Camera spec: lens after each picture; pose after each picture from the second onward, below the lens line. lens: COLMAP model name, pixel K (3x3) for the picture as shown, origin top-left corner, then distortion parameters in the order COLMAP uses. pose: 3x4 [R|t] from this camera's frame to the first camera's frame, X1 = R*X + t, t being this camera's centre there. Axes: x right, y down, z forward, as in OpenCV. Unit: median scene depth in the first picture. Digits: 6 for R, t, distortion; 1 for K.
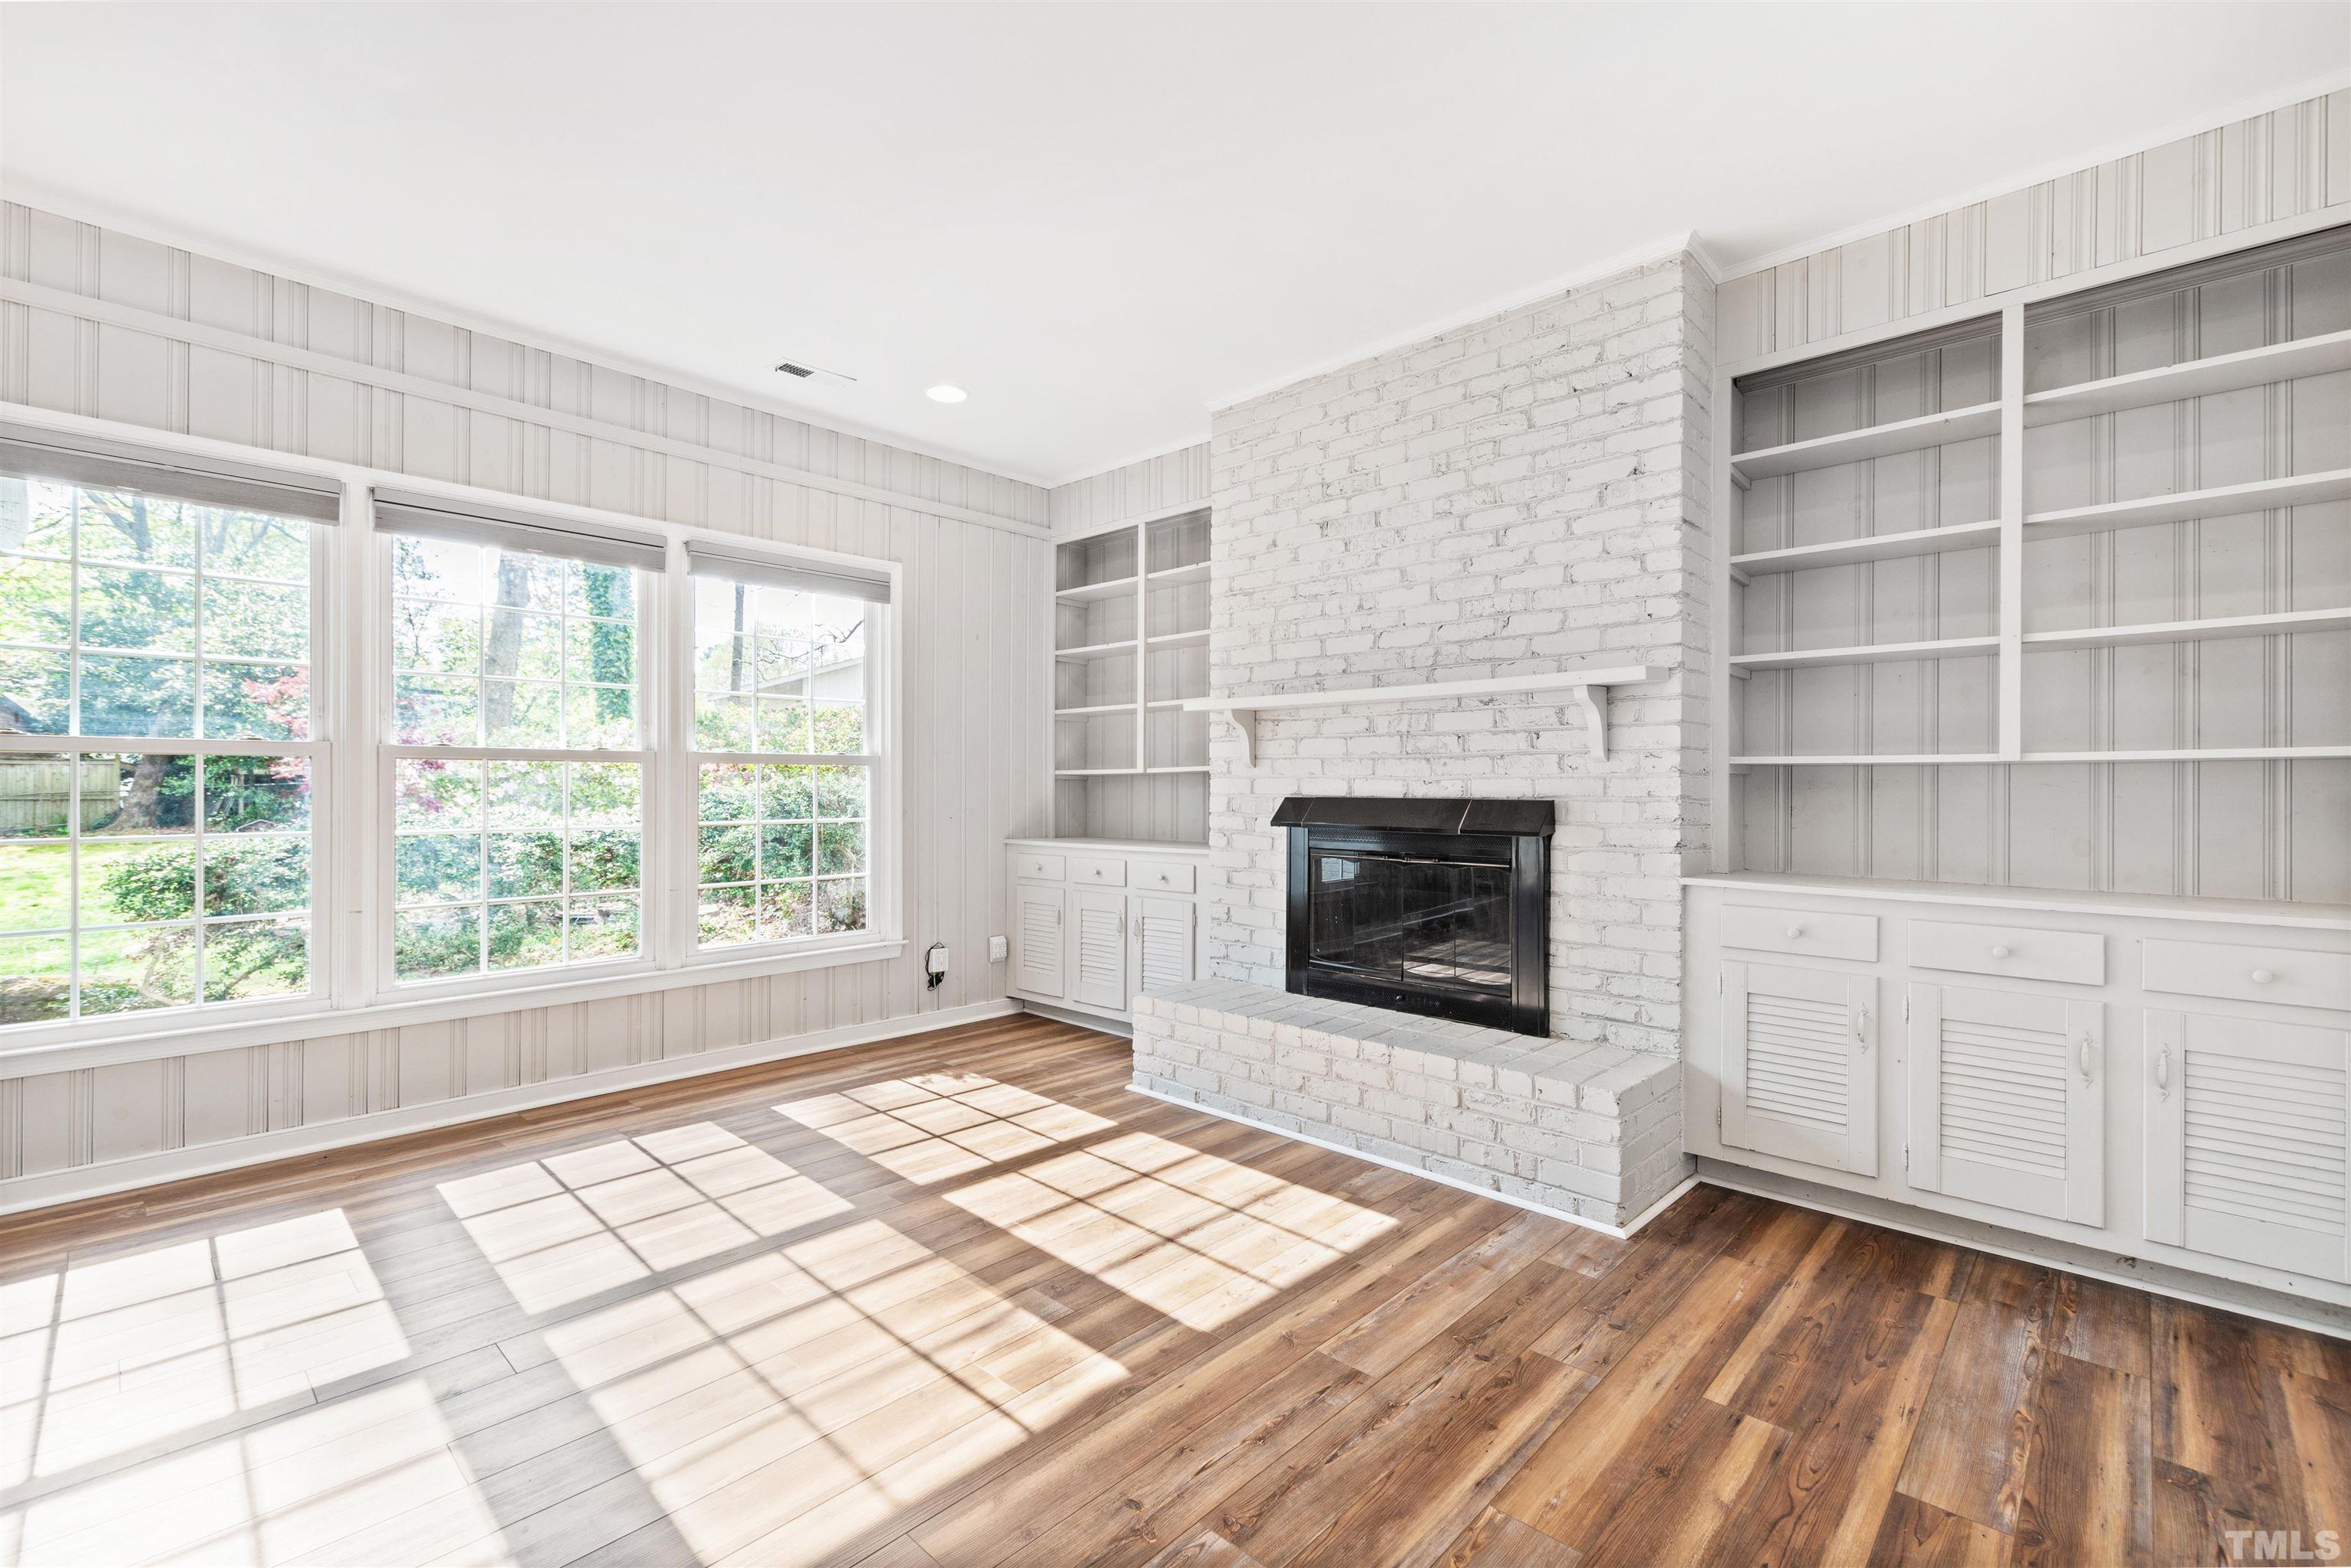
lens RADIAL K [[1028.5, 0, 1166.6], [0, 1028.5, 782.1], [0, 0, 1]] dist [0.001528, -0.000191]
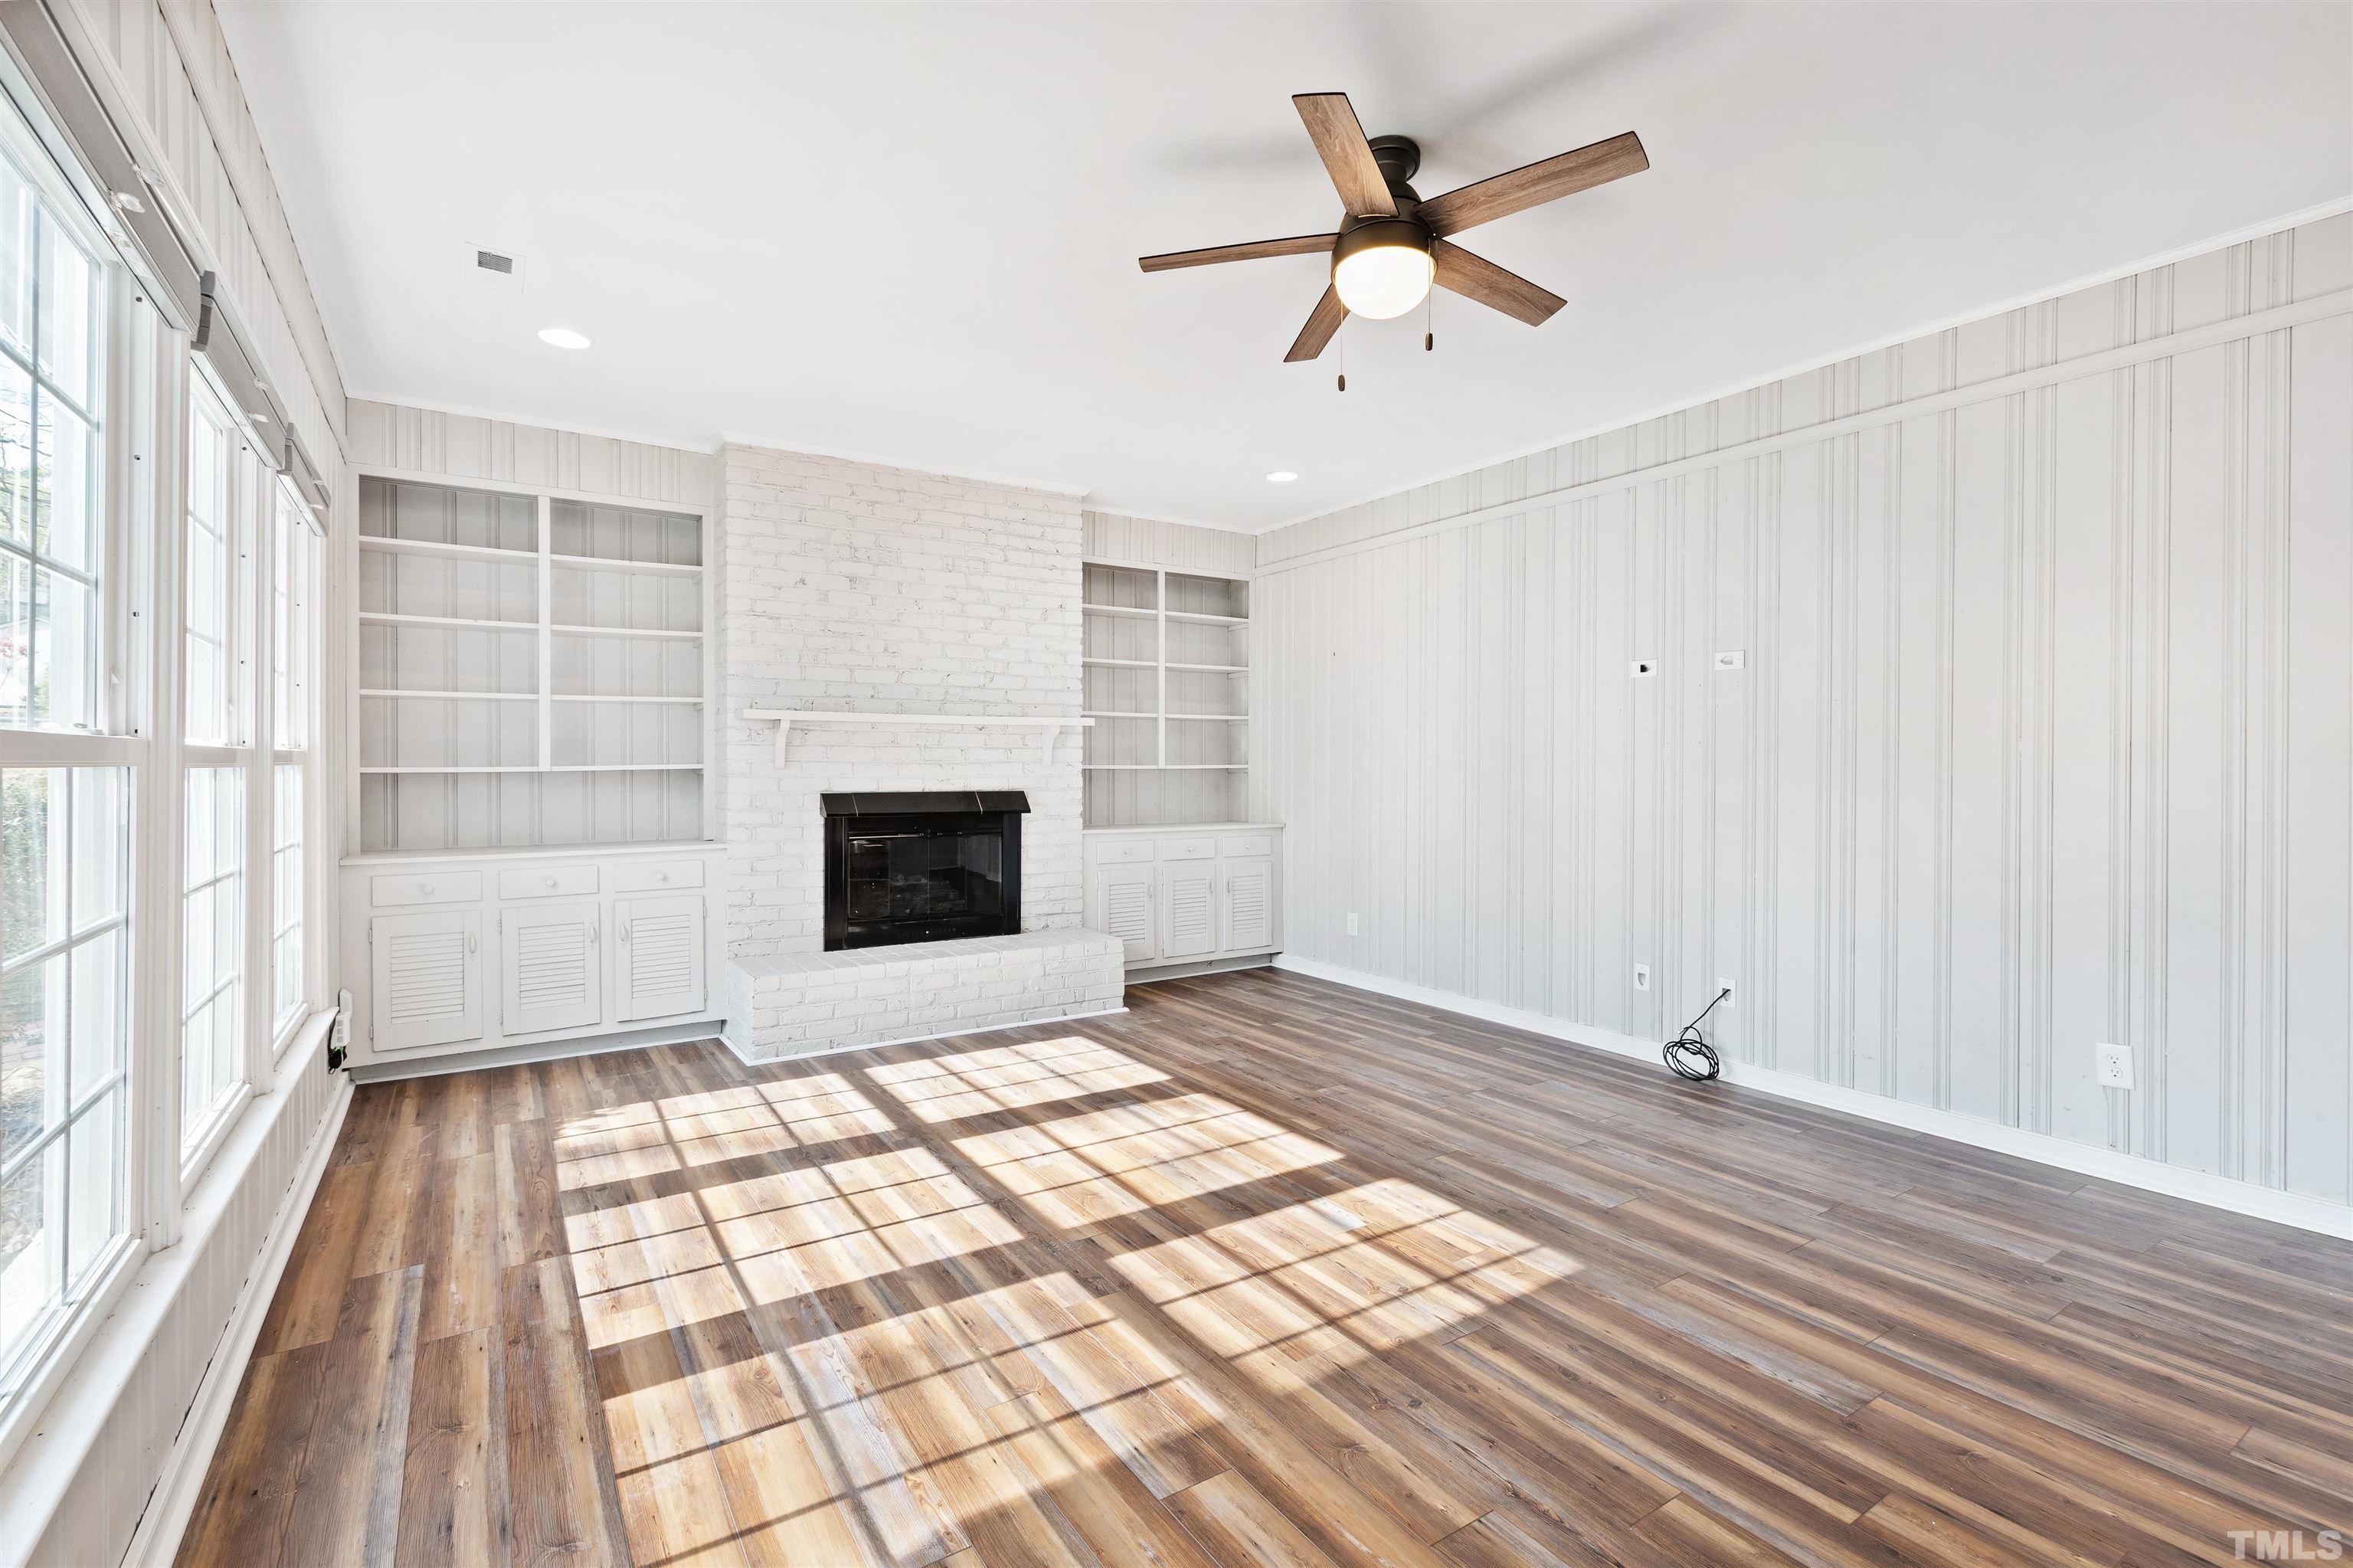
lens RADIAL K [[1059.1, 0, 1171.6], [0, 1059.1, 764.4], [0, 0, 1]] dist [0.004861, 0.000017]
pose [[0.218777, -0.003777, 0.975767, -1.258845], [-0.005748, 0.999970, 0.005159, -0.035638], [-0.975758, -0.006737, 0.218749, 0.390471]]
